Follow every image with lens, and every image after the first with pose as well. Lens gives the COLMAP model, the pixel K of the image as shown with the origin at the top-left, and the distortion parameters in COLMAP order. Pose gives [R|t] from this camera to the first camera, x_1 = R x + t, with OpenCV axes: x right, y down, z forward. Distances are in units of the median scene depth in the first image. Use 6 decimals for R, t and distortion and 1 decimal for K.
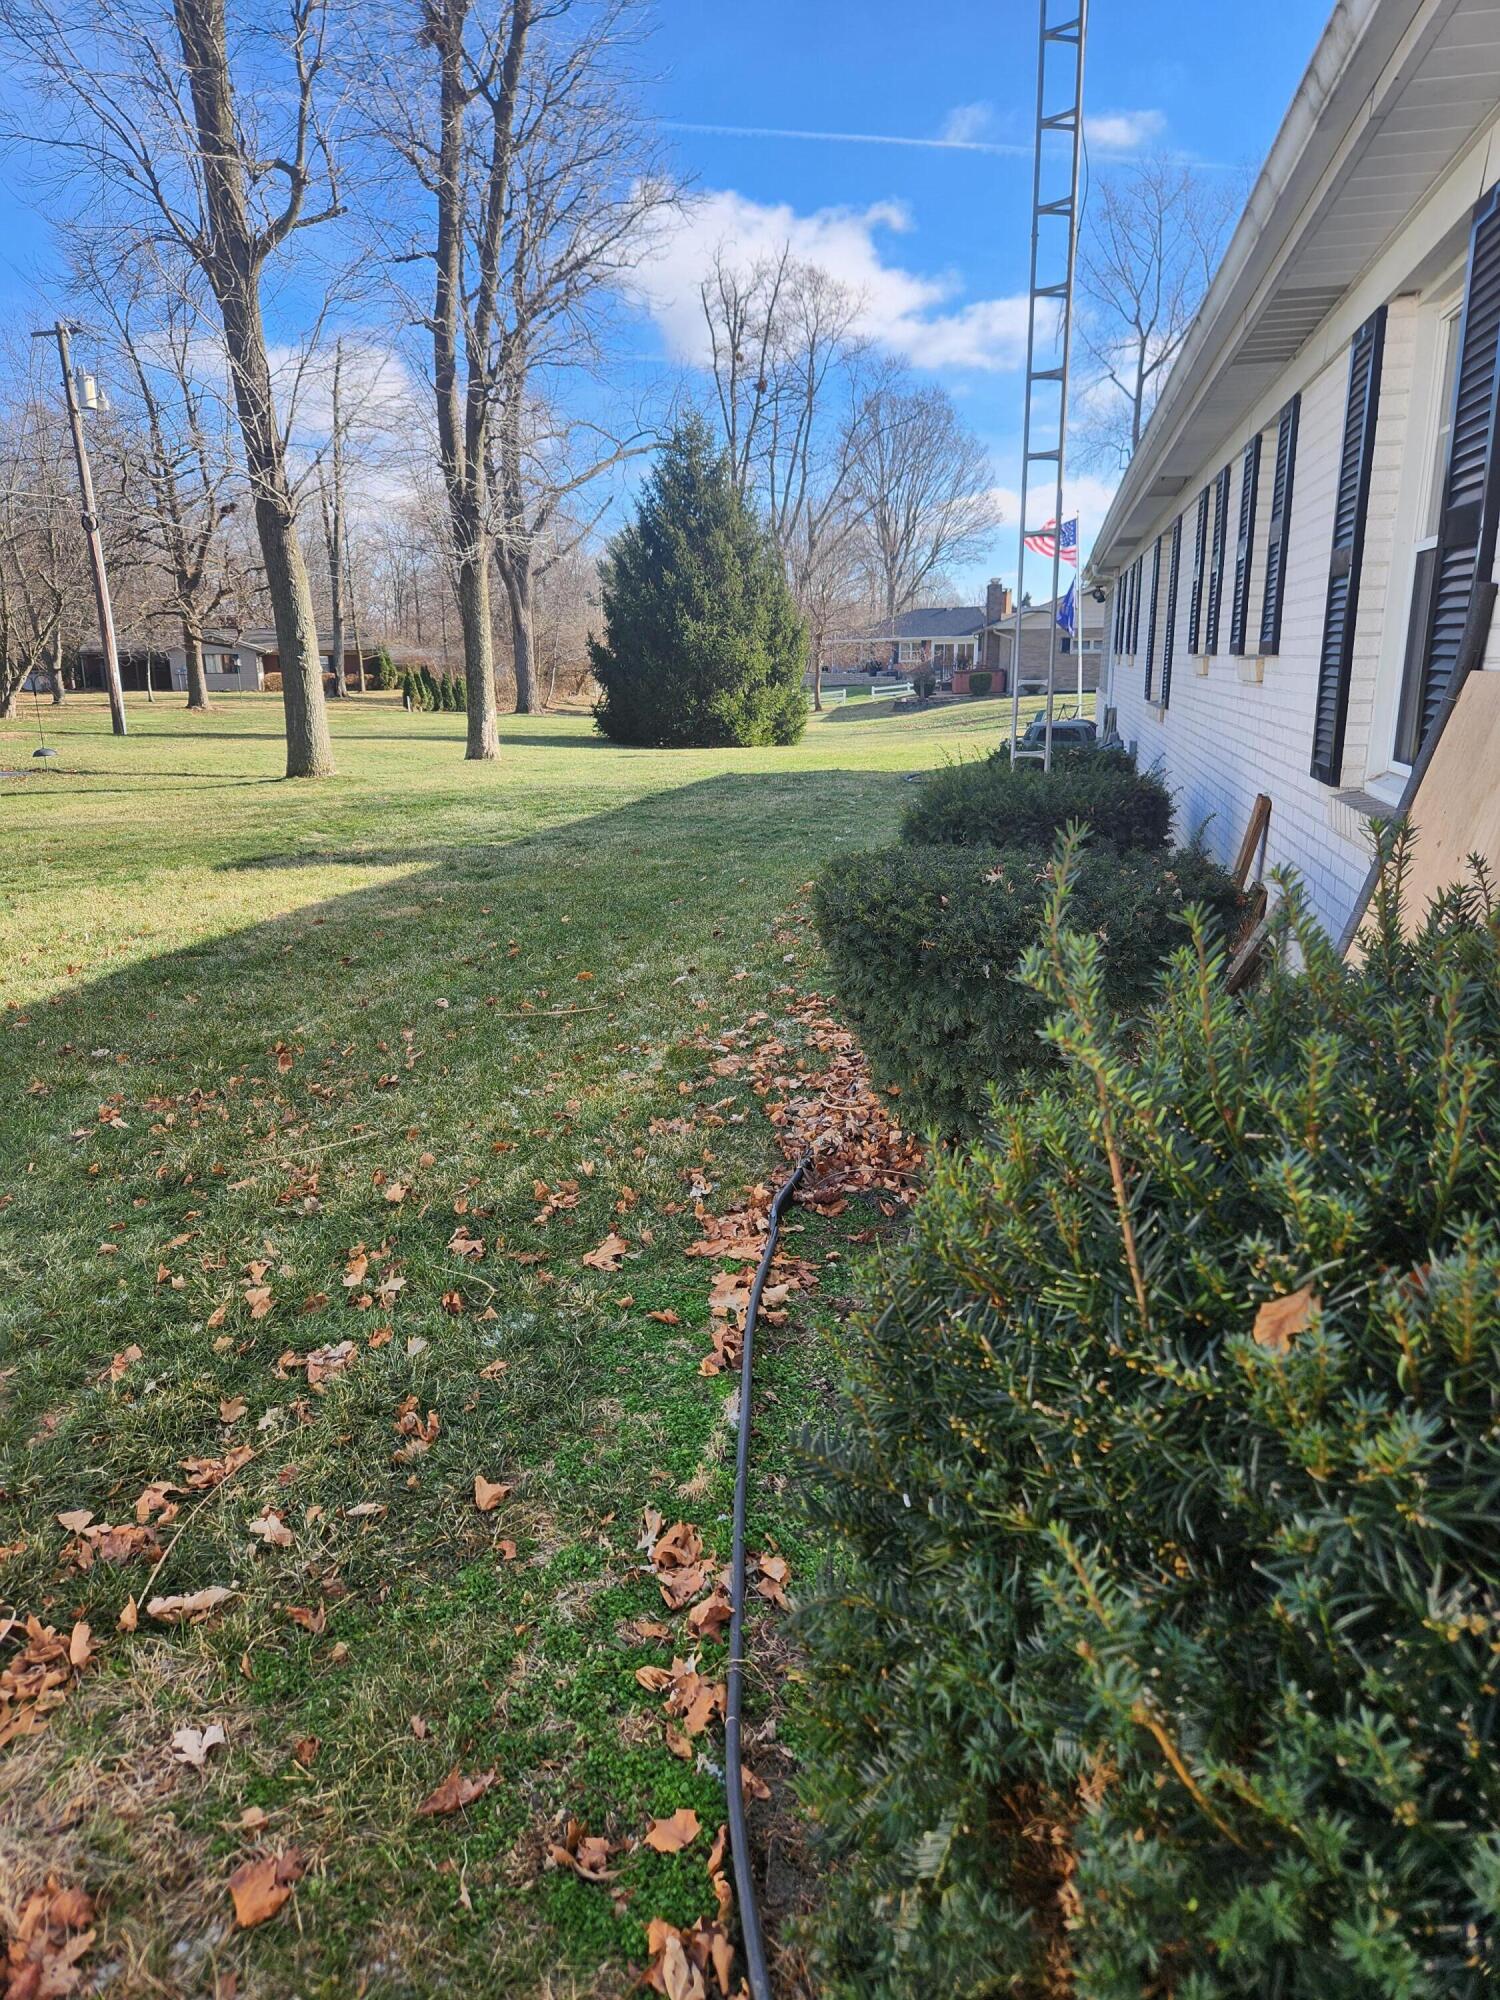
lens RADIAL K [[1341.9, 0, 750.0], [0, 1341.9, 1000.0], [0, 0, 1]] dist [0.004088, -0.000145]
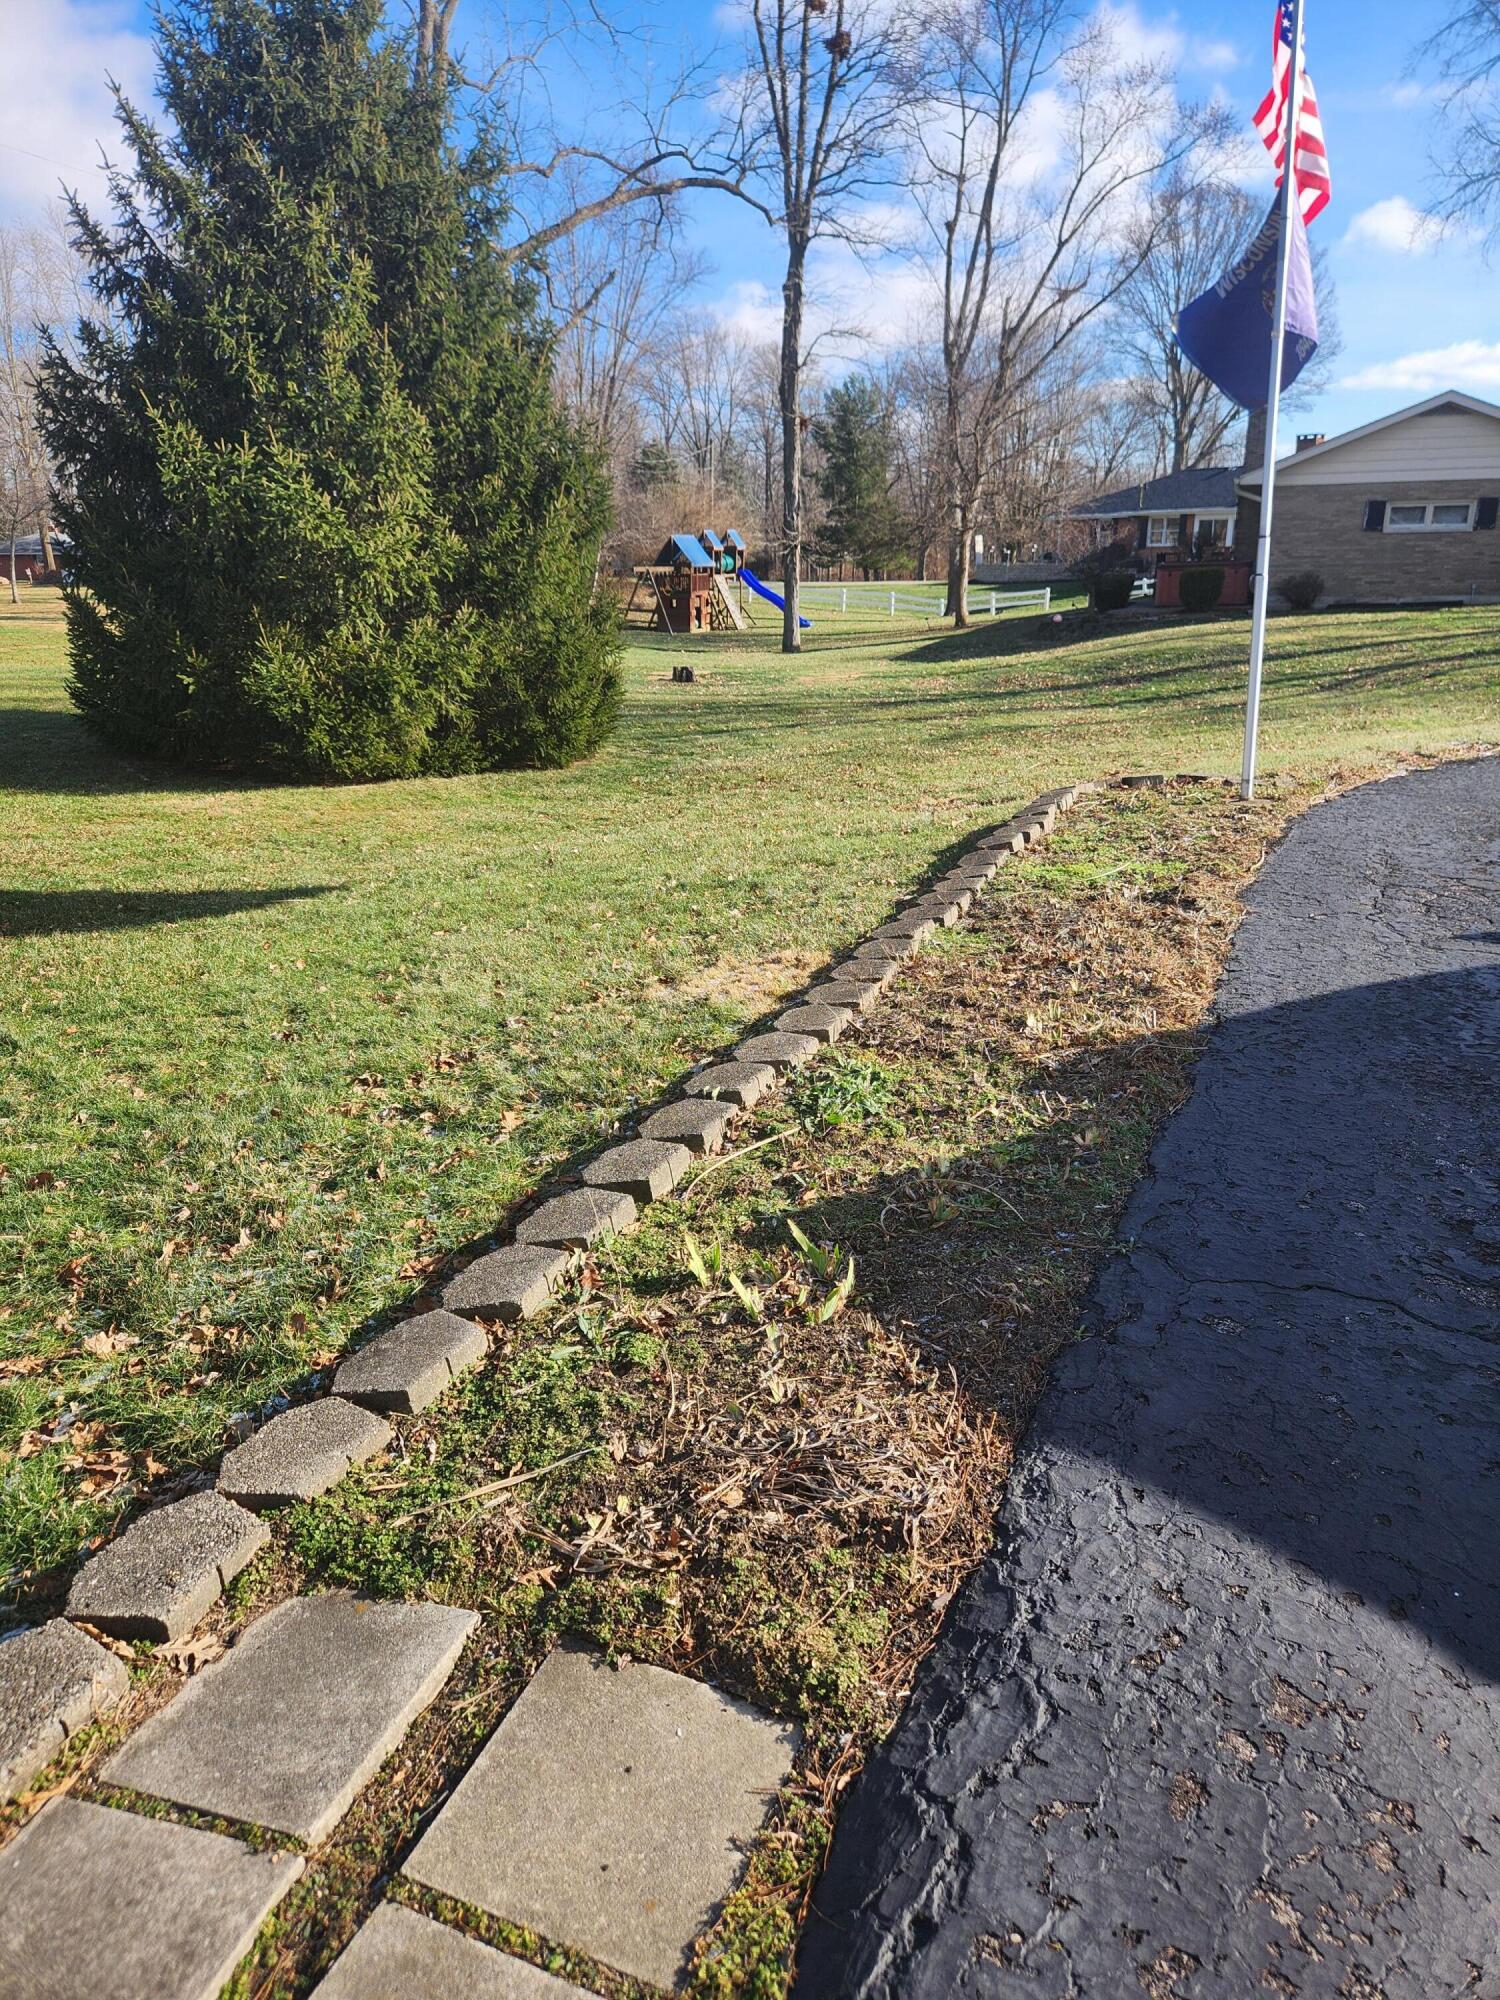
lens RADIAL K [[1341.9, 0, 750.0], [0, 1341.9, 1000.0], [0, 0, 1]] dist [0.004088, -0.000145]
pose [[0.974602, 0.078839, -0.209606, 0.076502], [-0.061369, 0.994176, 0.088590, -0.067390], [0.215369, -0.073476, 0.973764, 0.261498]]
